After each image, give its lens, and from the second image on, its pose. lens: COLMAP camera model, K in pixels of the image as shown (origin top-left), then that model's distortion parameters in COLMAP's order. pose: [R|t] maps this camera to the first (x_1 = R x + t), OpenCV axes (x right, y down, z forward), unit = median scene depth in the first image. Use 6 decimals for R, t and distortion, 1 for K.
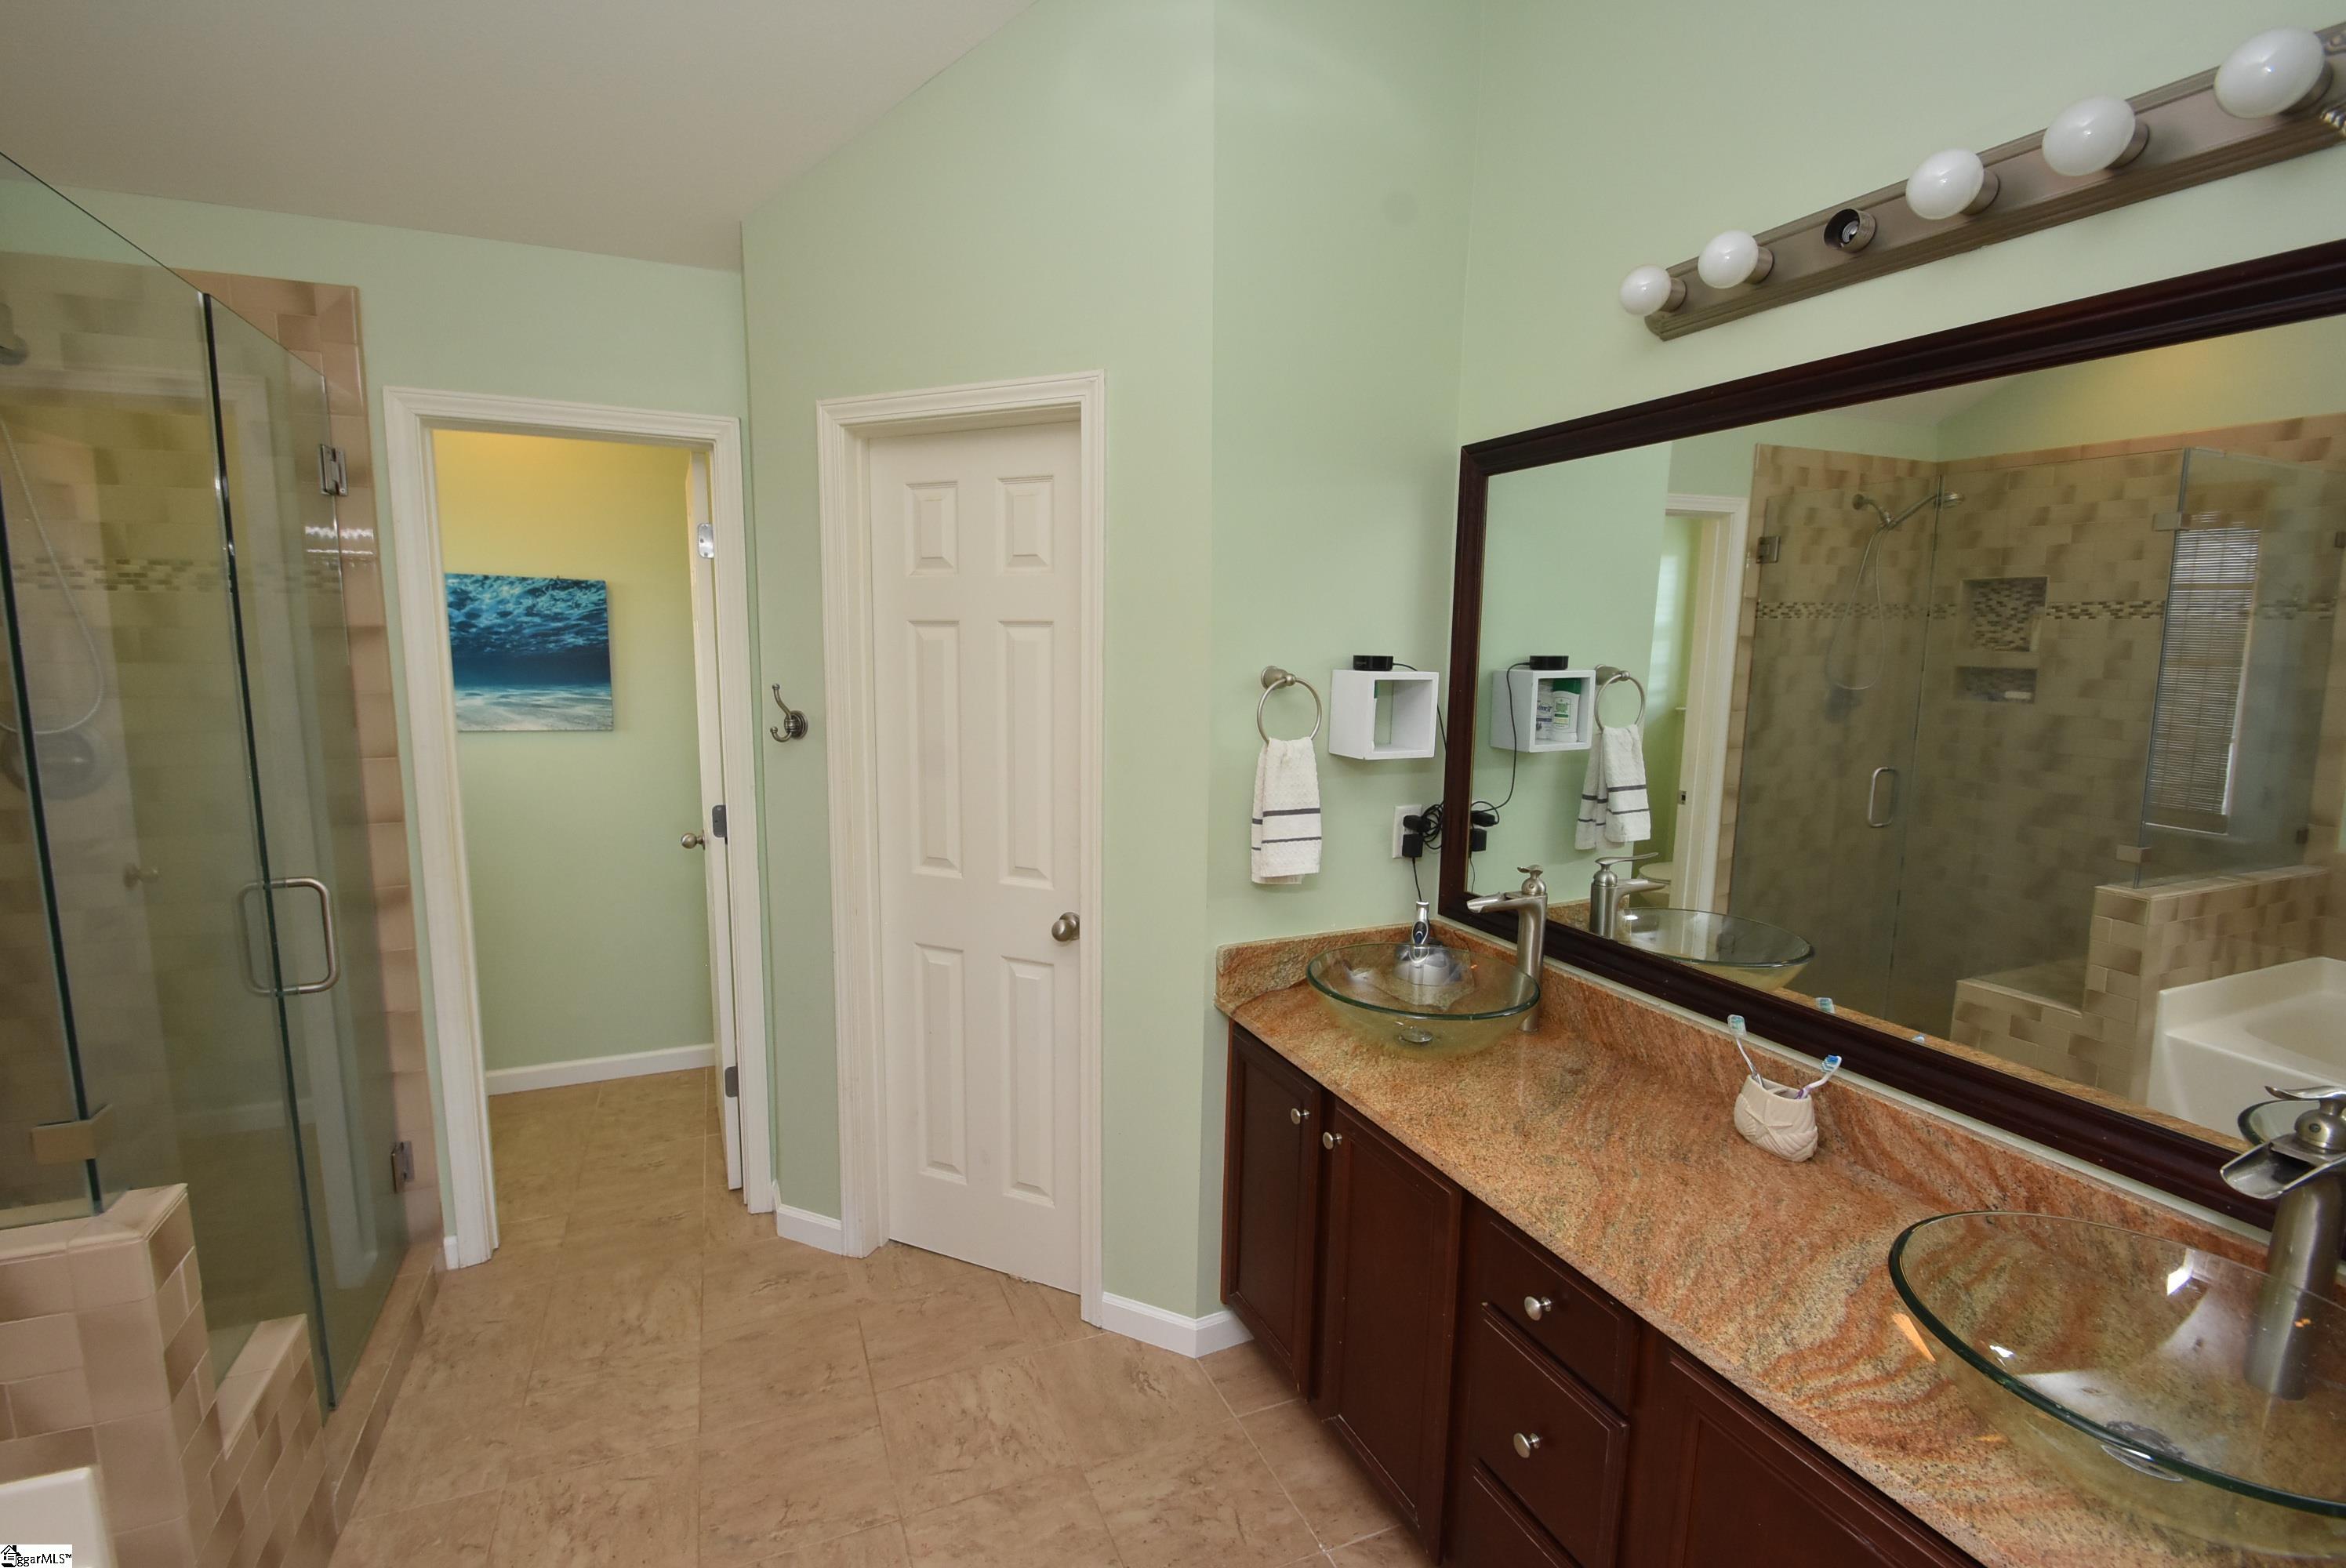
lens RADIAL K [[1031.3, 0, 1138.3], [0, 1031.3, 773.1], [0, 0, 1]] dist [0.002762, -0.008794]
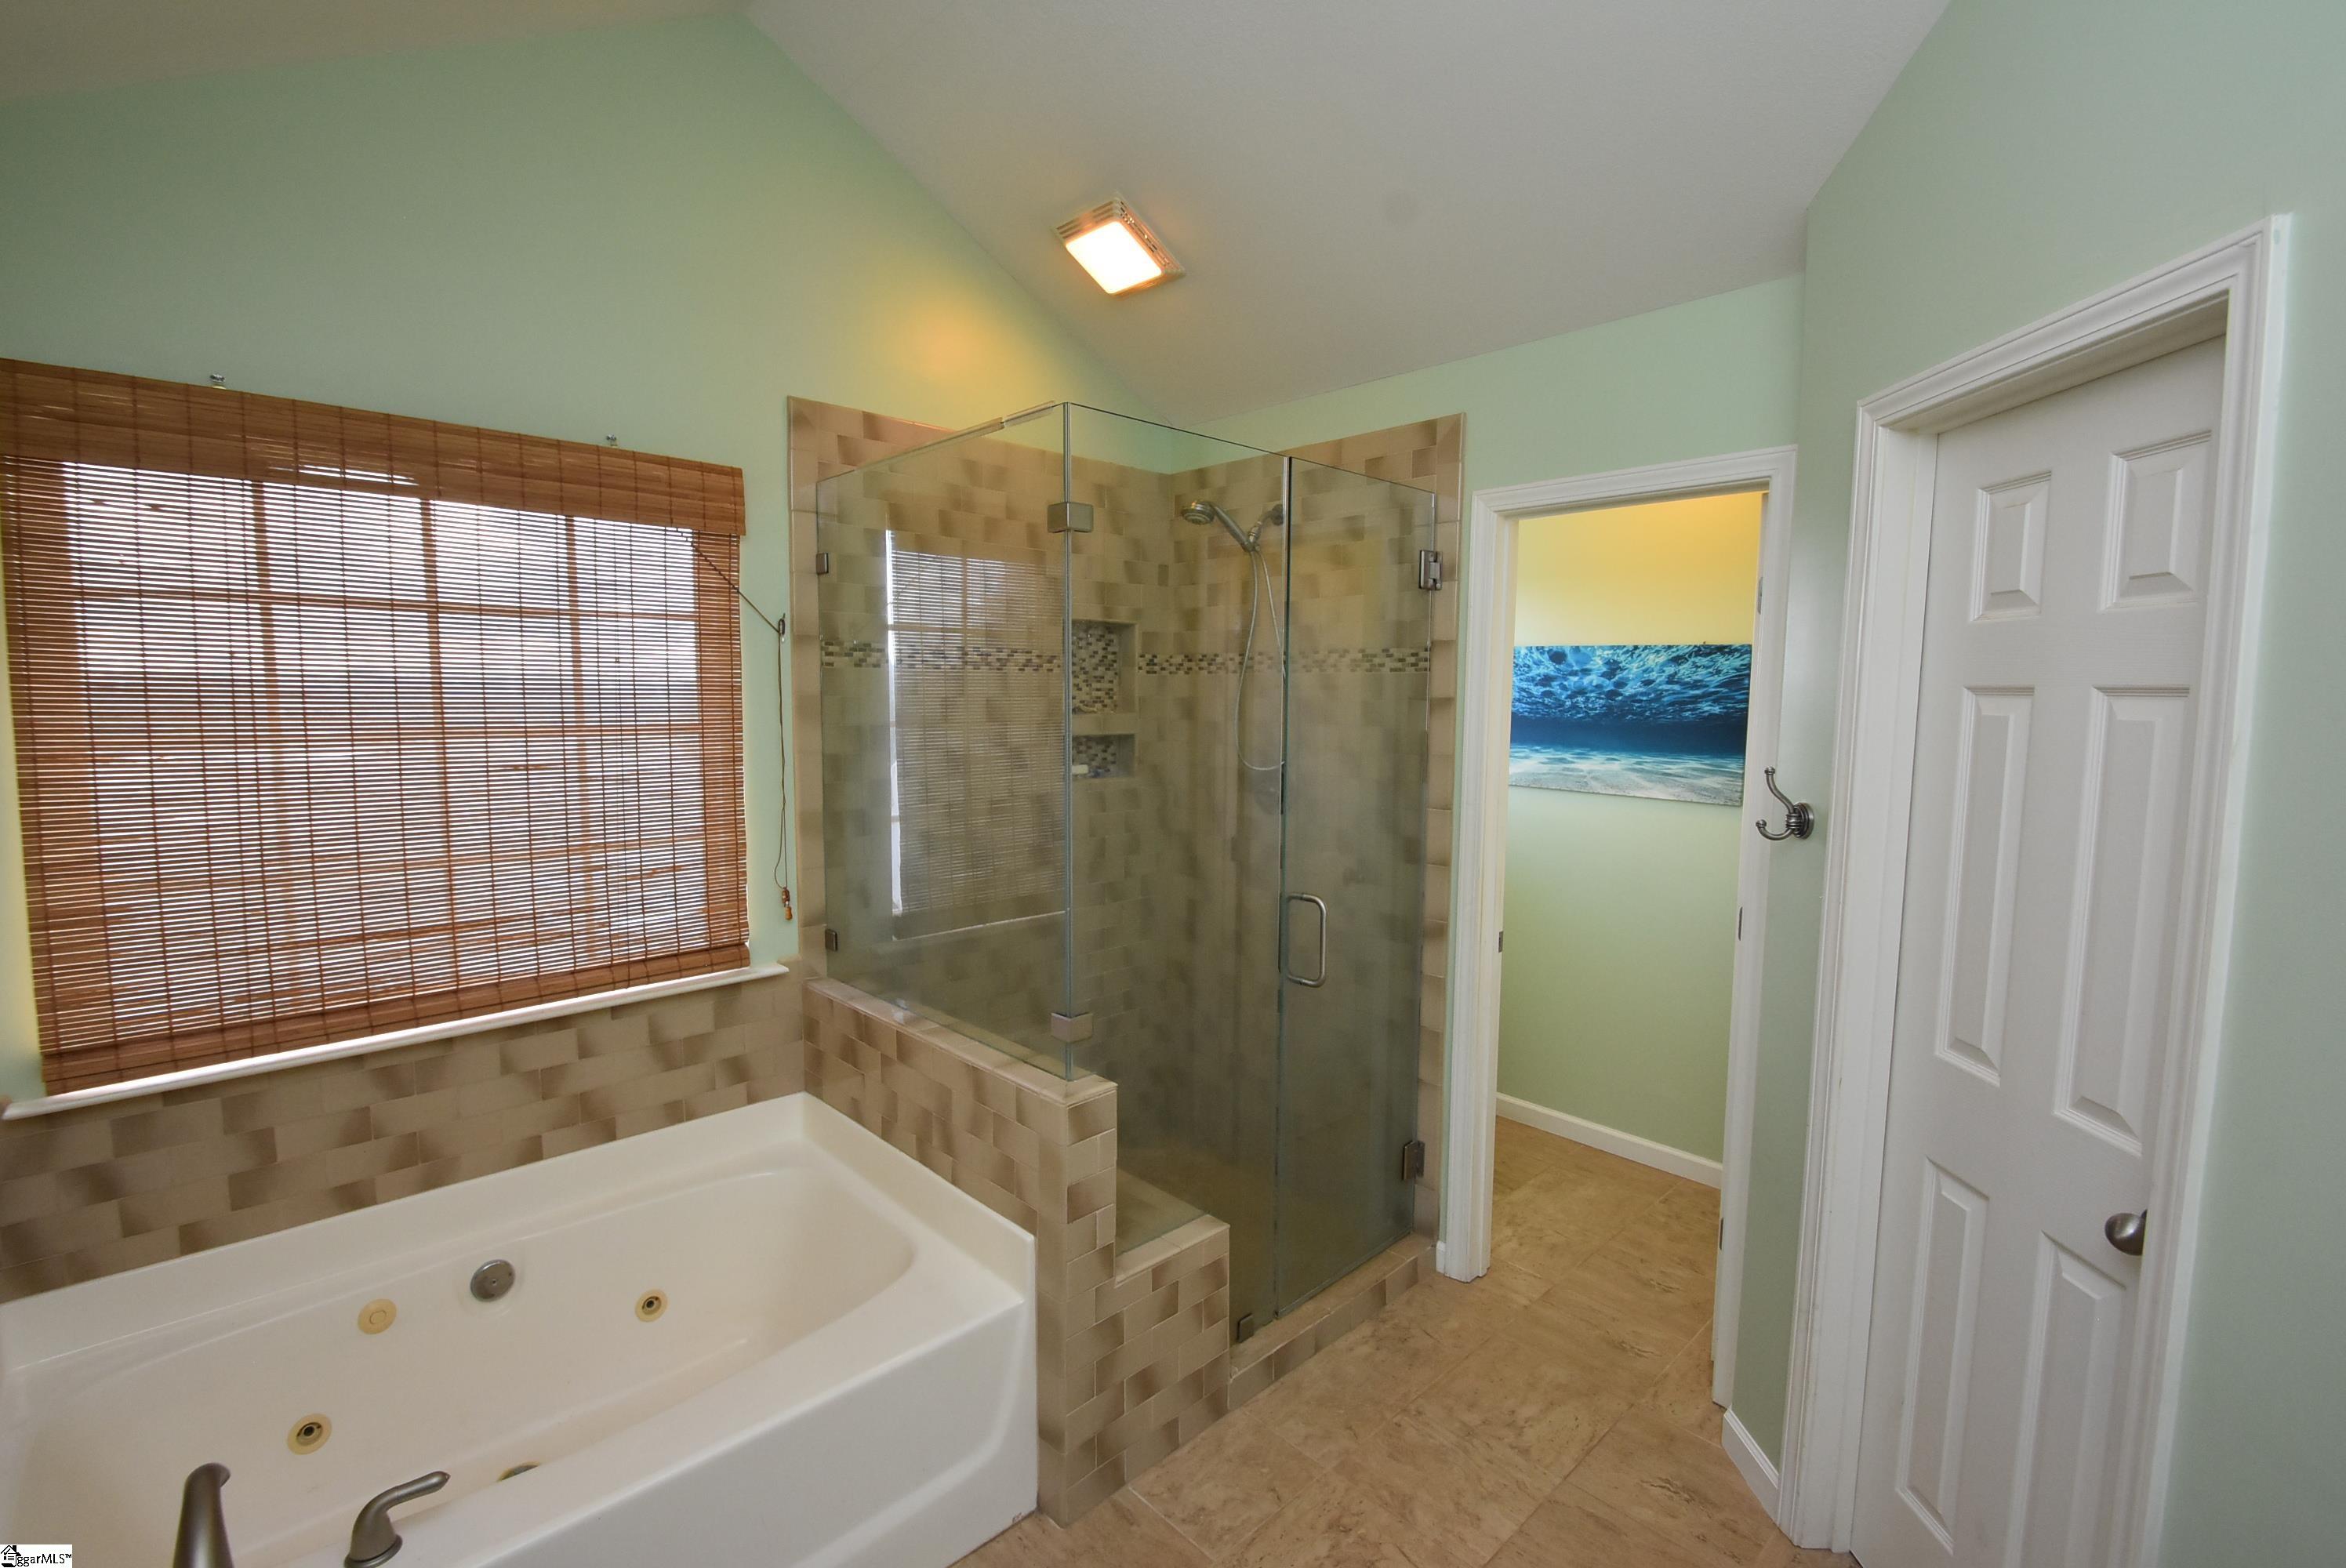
lens RADIAL K [[1031.3, 0, 1161.5], [0, 1031.3, 774.7], [0, 0, 1]] dist [0.002762, -0.008794]
pose [[0.346195, 0.068744, -0.935641, 0.233098], [-0.121270, 0.992224, 0.028031, -0.045239], [0.930292, 0.103761, 0.351839, 0.271579]]
